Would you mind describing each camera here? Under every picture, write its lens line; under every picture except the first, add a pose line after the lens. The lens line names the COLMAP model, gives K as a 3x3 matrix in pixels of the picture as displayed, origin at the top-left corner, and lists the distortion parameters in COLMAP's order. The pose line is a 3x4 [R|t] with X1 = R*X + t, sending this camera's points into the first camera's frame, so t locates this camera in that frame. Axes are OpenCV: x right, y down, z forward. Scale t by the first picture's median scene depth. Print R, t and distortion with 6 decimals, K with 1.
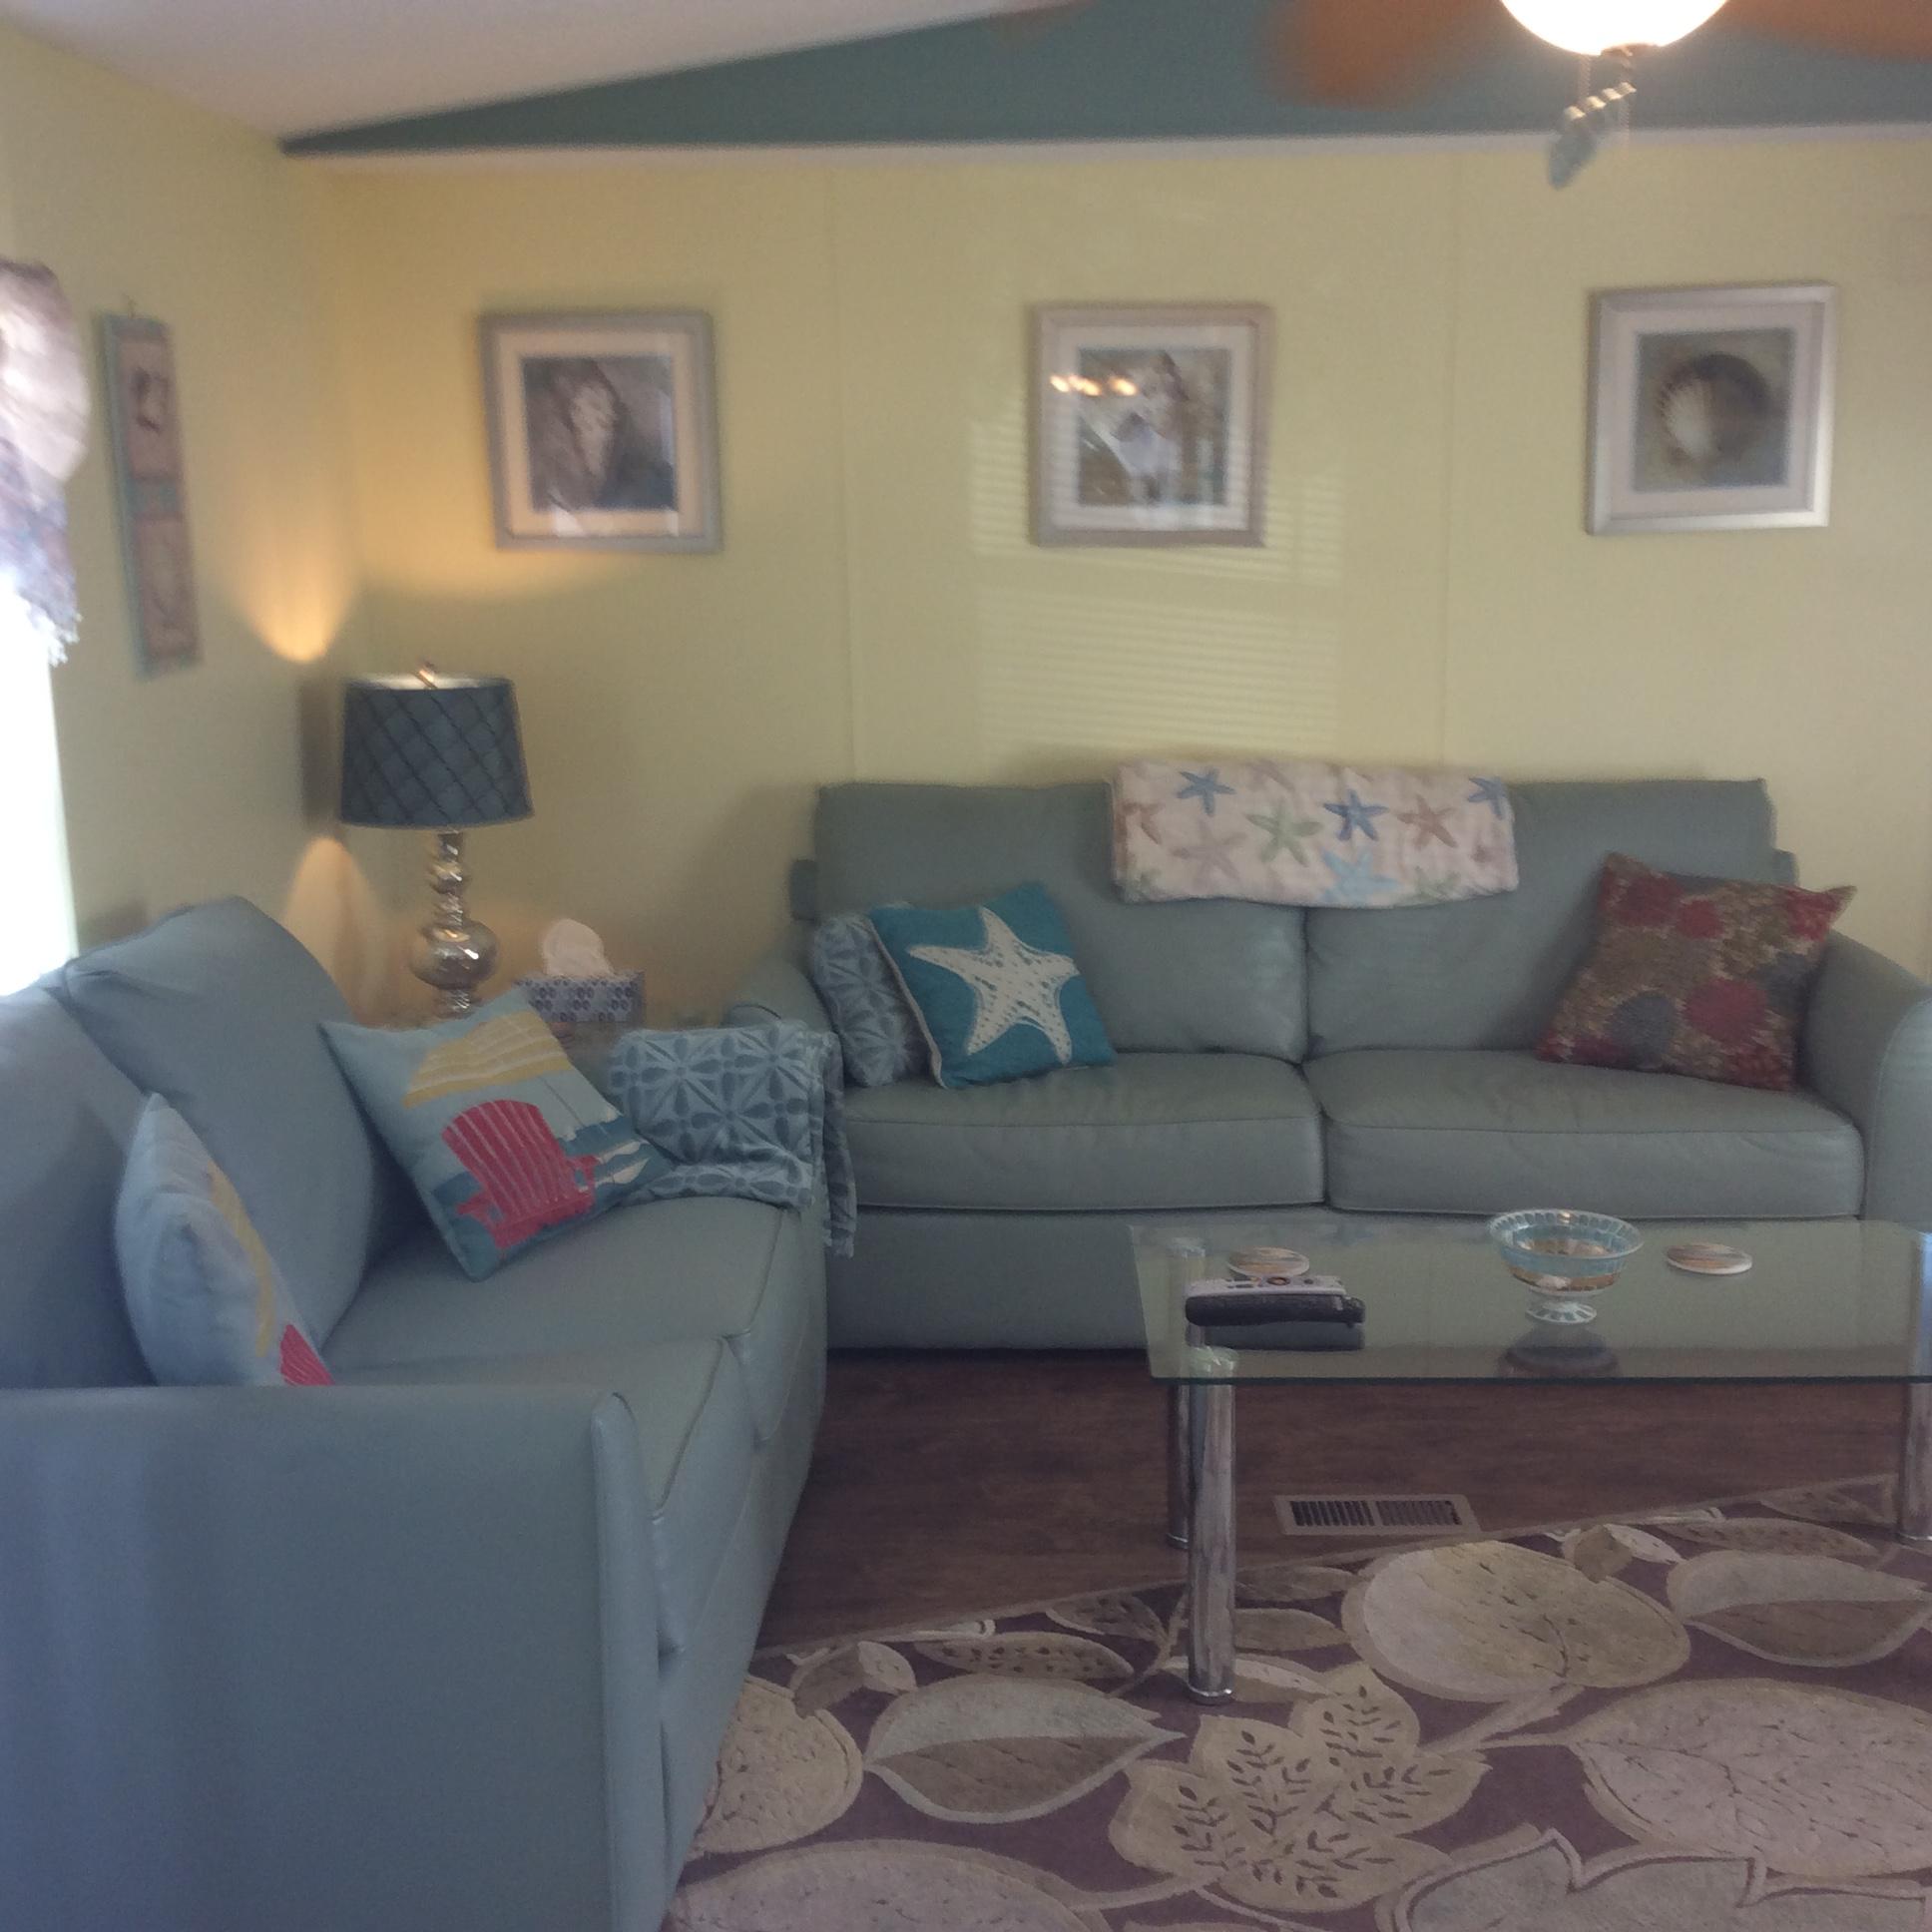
lens RADIAL K [[2321.7, 0, 966.0], [0, 2321.7, 966.0], [0, 0, 1]] dist [0.128322, -0.273649]
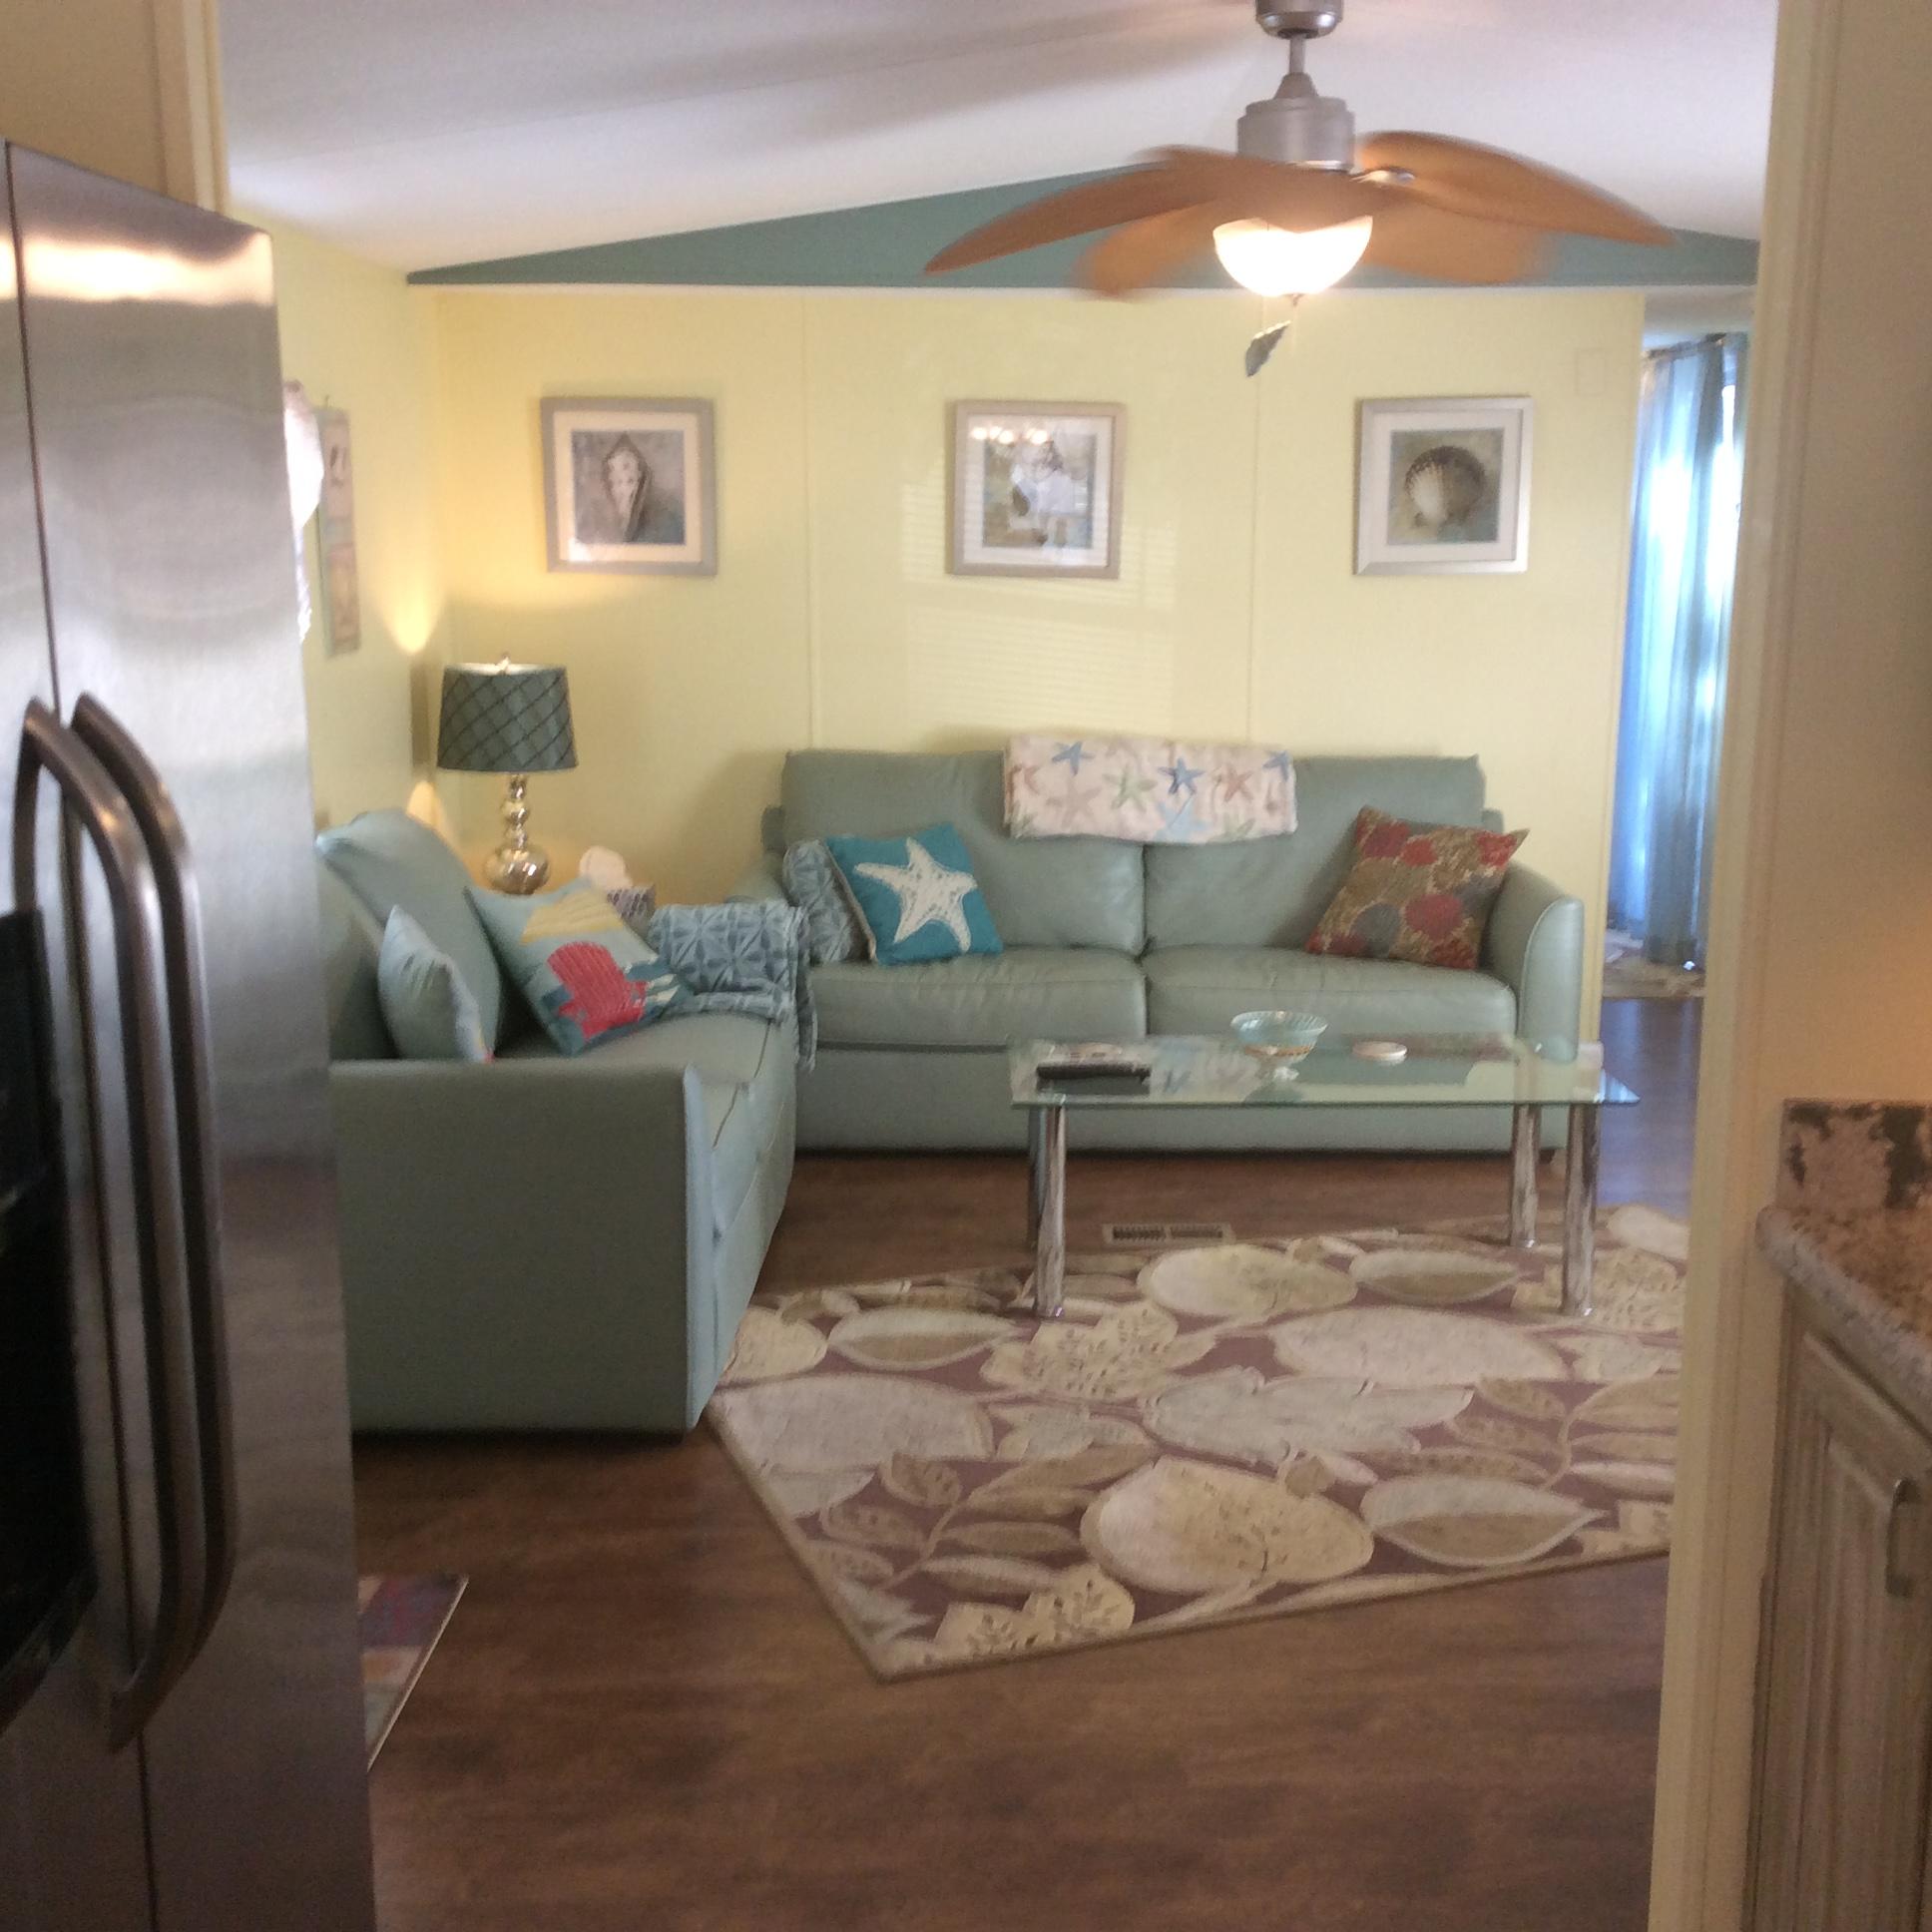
lens RADIAL K [[2398.8, 0, 966.0], [0, 2398.8, 966.0], [0, 0, 1]] dist [0.056256, -0.016644]
pose [[0.999389, 0.012424, 0.032669, -0.004380], [-0.011940, 0.999817, -0.014974, 0.079569], [-0.032849, 0.014575, 0.999354, -0.464576]]
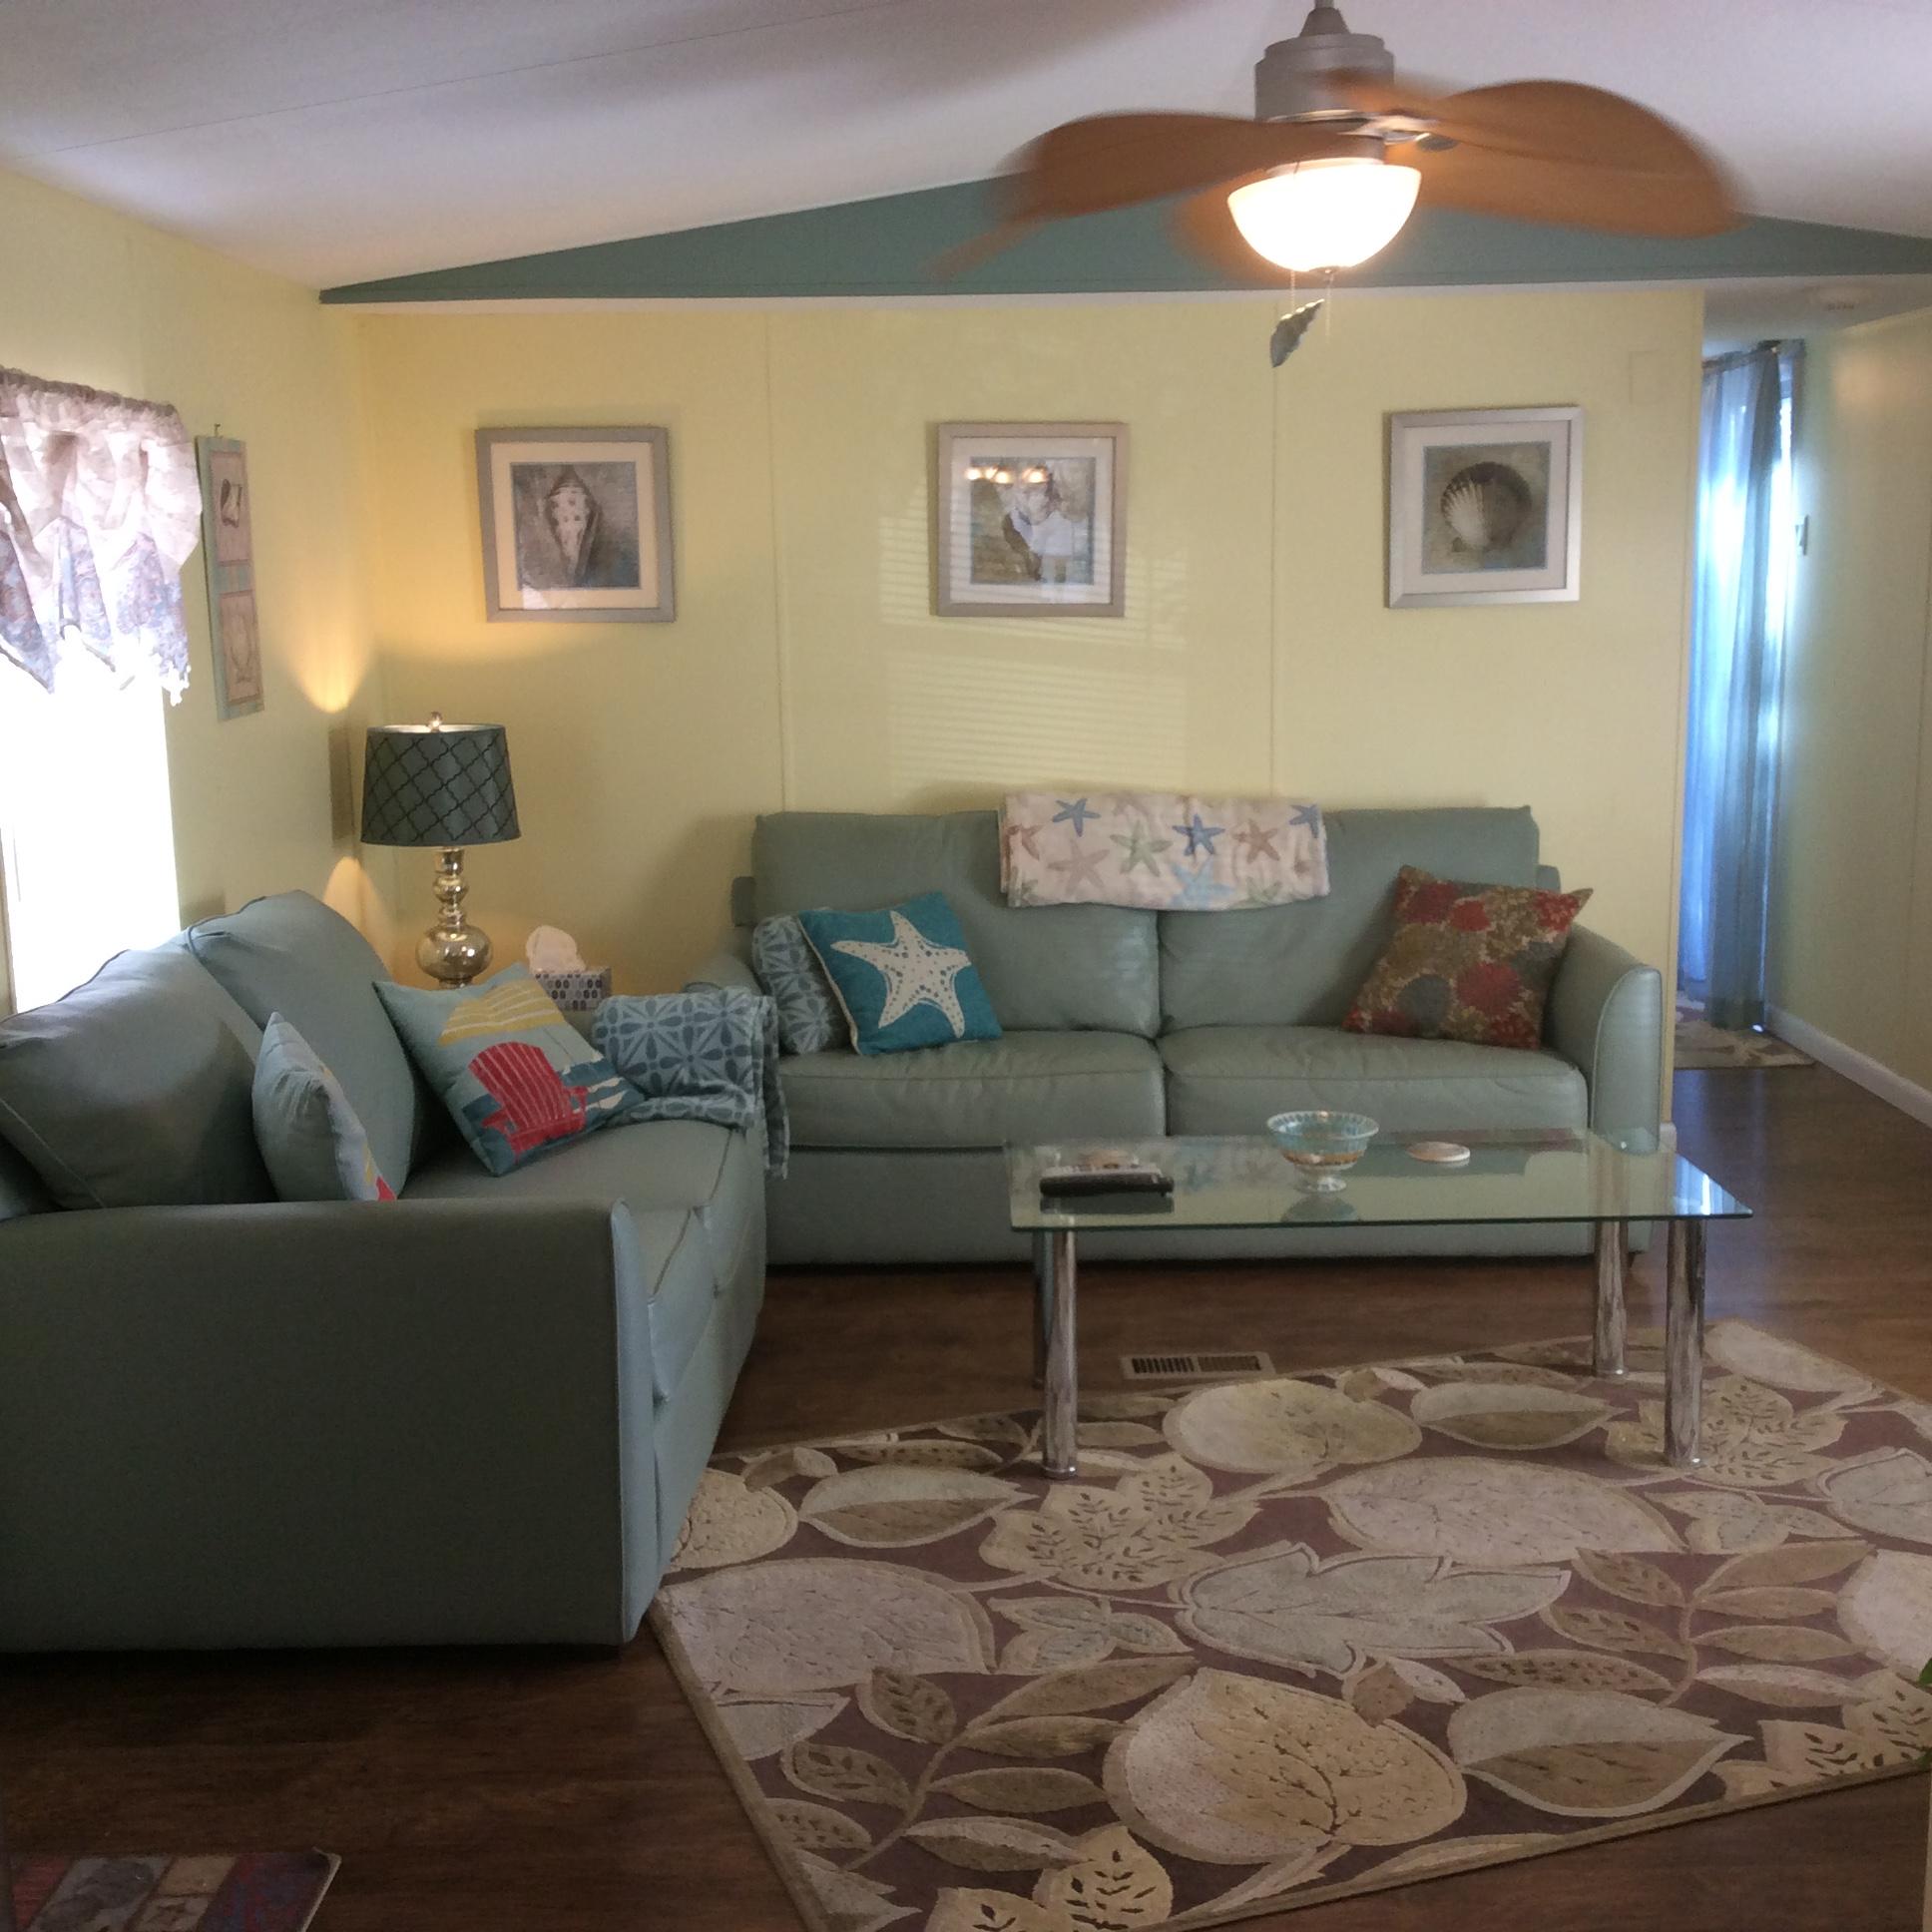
lens RADIAL K [[2398.8, 0, 966.0], [0, 2398.8, 966.0], [0, 0, 1]] dist [0.056256, -0.016644]
pose [[0.999573, -0.005226, 0.028737, 0.010538], [0.006290, 0.999292, -0.037087, 0.056980], [-0.028522, 0.037252, 0.998899, -0.286804]]
